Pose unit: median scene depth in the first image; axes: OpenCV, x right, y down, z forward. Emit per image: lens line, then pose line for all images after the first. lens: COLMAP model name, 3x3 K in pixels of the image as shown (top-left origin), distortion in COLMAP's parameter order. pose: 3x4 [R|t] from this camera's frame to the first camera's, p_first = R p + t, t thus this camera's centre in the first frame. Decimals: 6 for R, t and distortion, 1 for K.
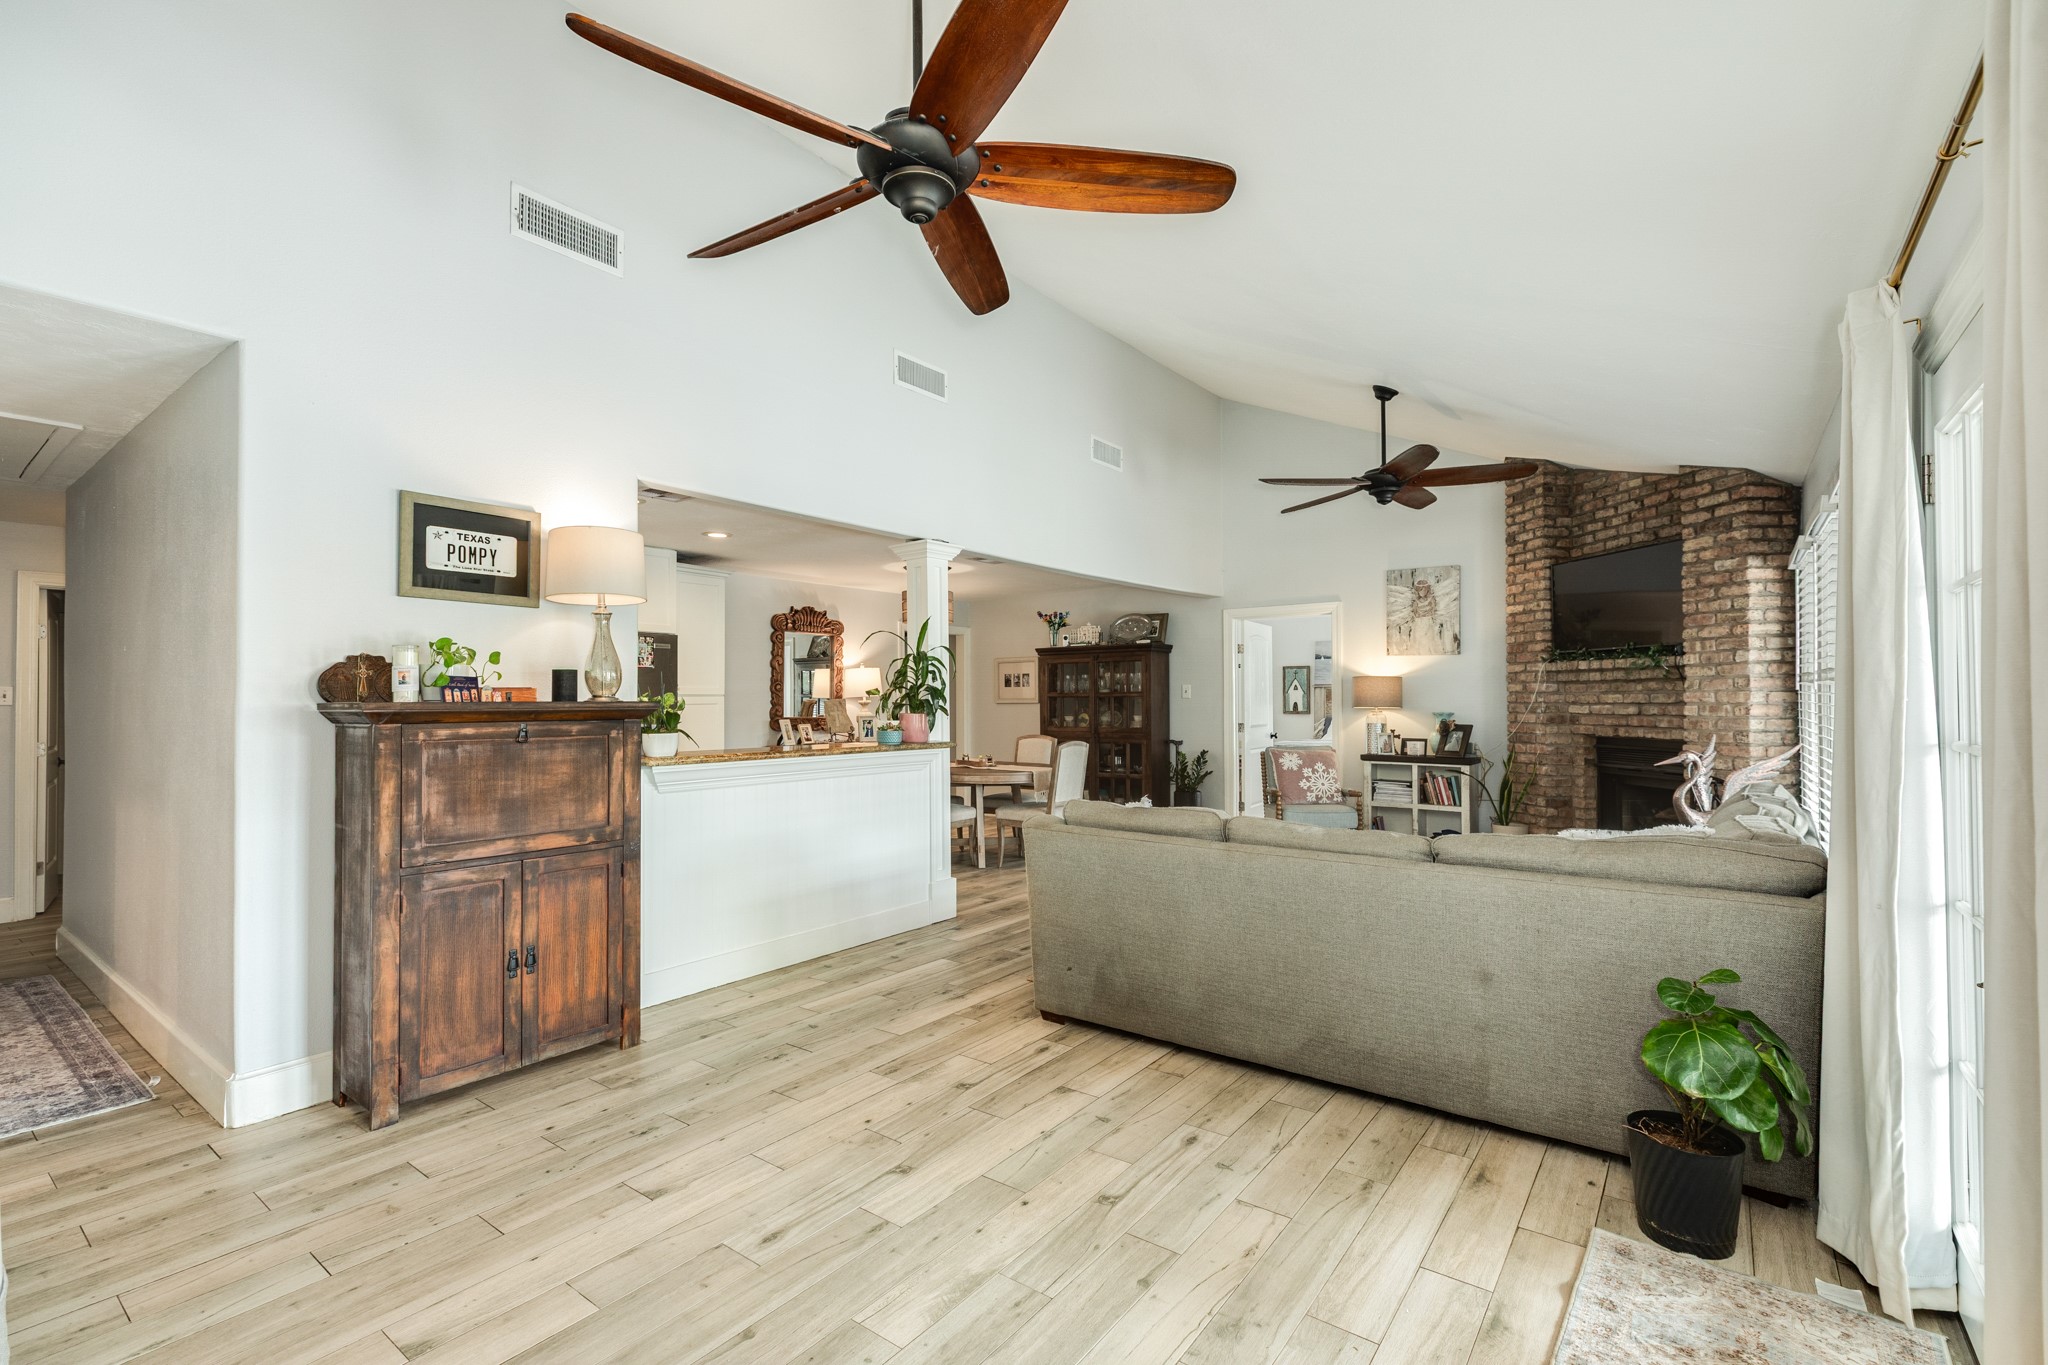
lens RADIAL K [[912.9, 0, 1020.6], [0, 912.9, 686.2], [0, 0, 1]] dist [0.004894, -0.000152]
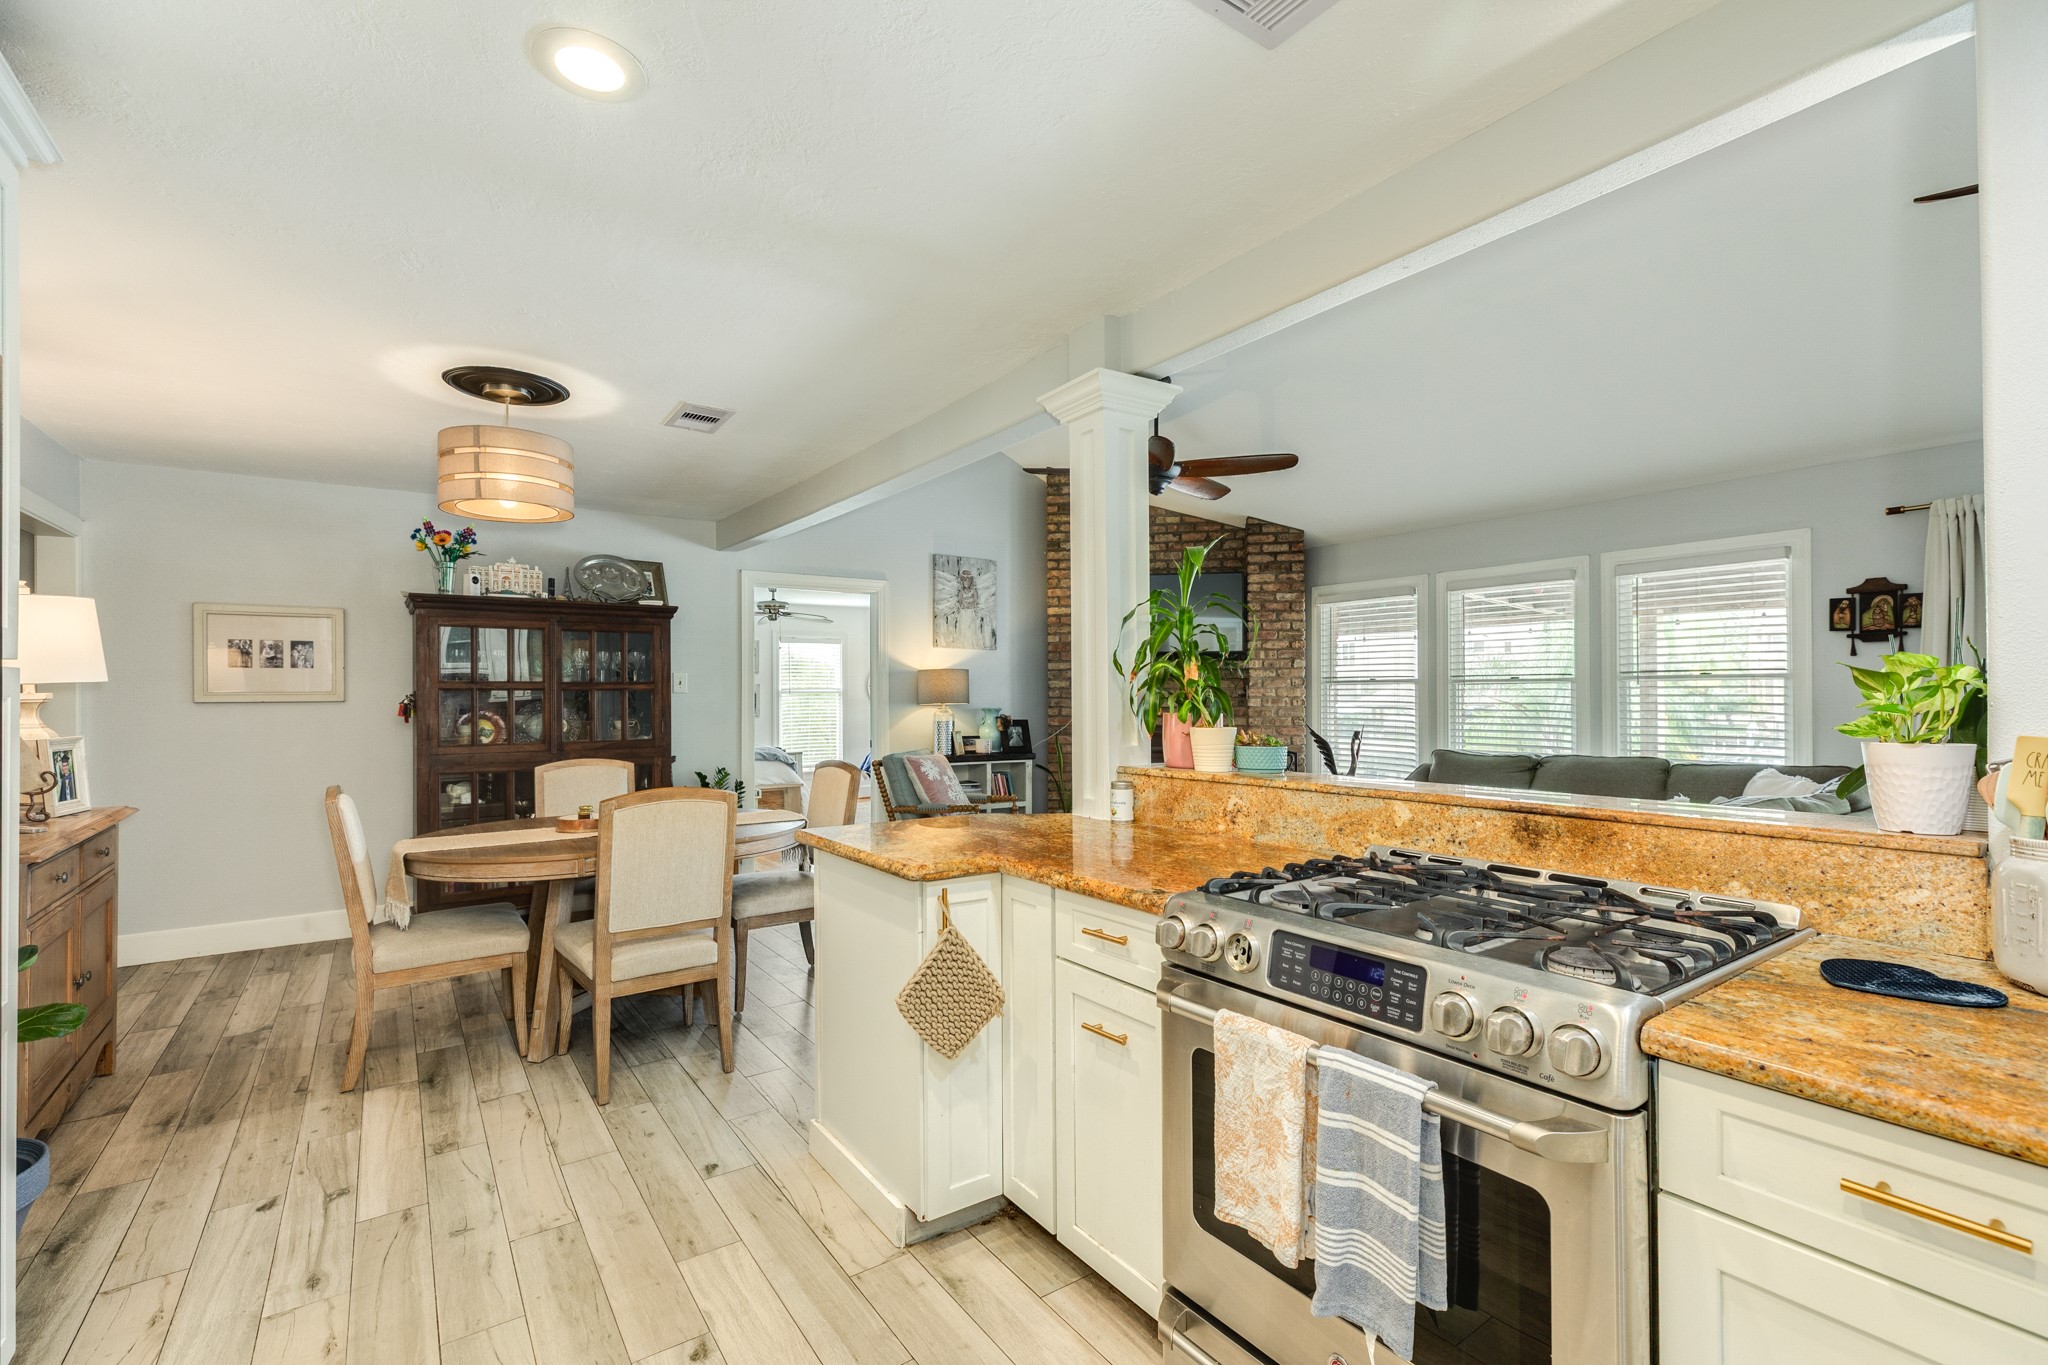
lens RADIAL K [[912.9, 0, 1023.2], [0, 912.9, 681.9], [0, 0, 1]] dist [0.004894, -0.000152]
pose [[0.309109, 0.017206, 0.950871, -0.570960], [-0.012377, 0.999824, -0.014068, 0.017243], [-0.950946, -0.007420, 0.309267, 0.820694]]
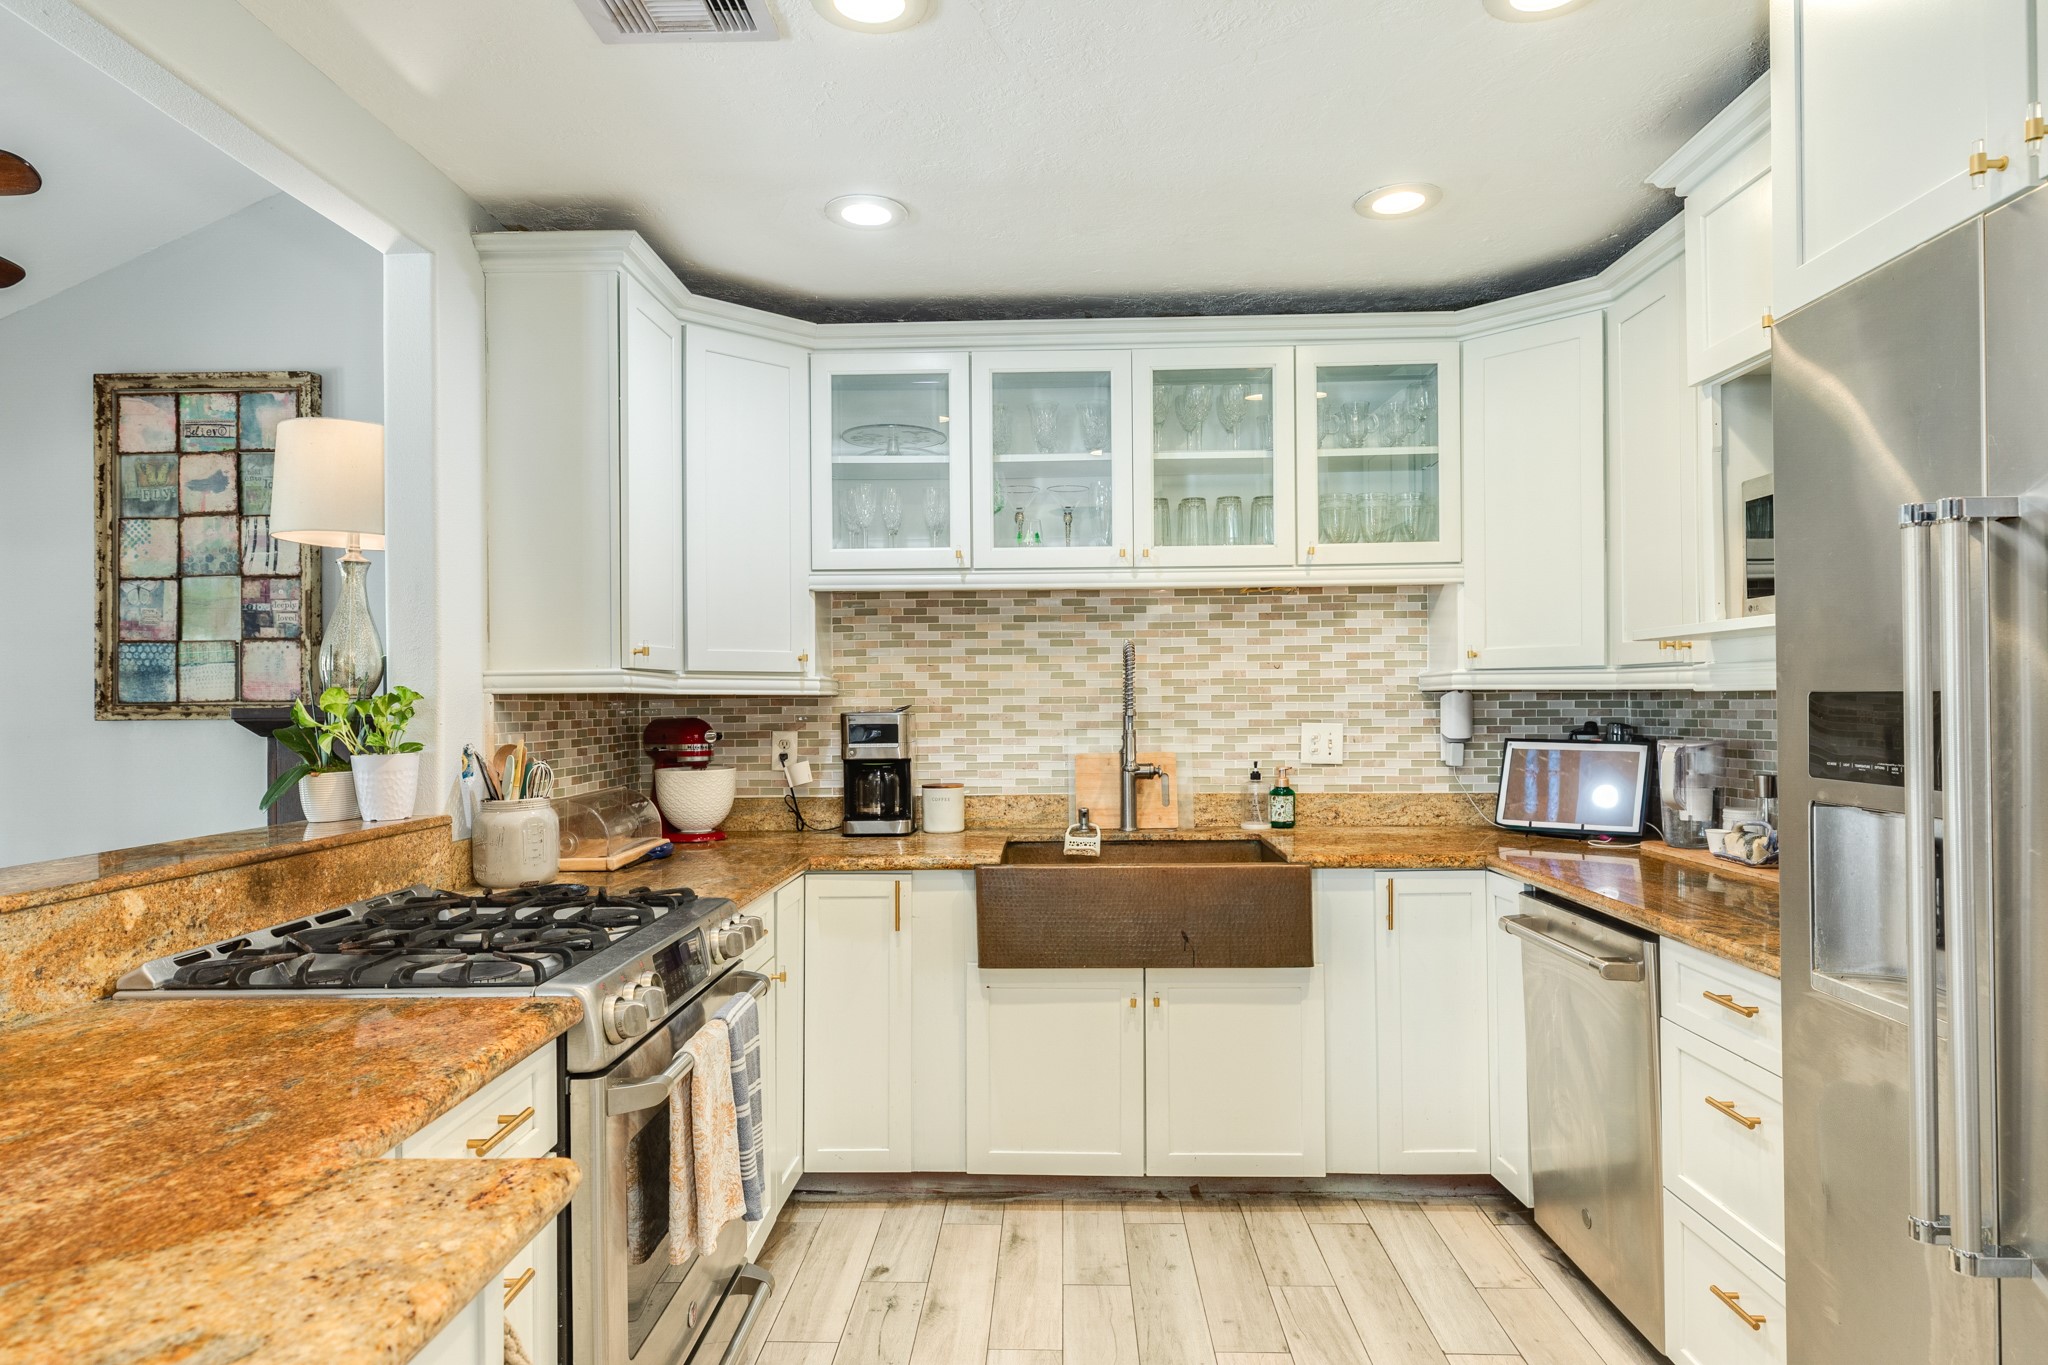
lens RADIAL K [[1218.2, 0, 1022.1], [0, 1218.2, 689.8], [0, 0, 1]] dist [0.005615, 0.001325]
pose [[-0.816166, 0.008207, -0.577760, -0.209944], [0.025804, 0.999419, -0.022255, 0.020095], [0.577242, -0.033073, -0.815903, 1.147926]]
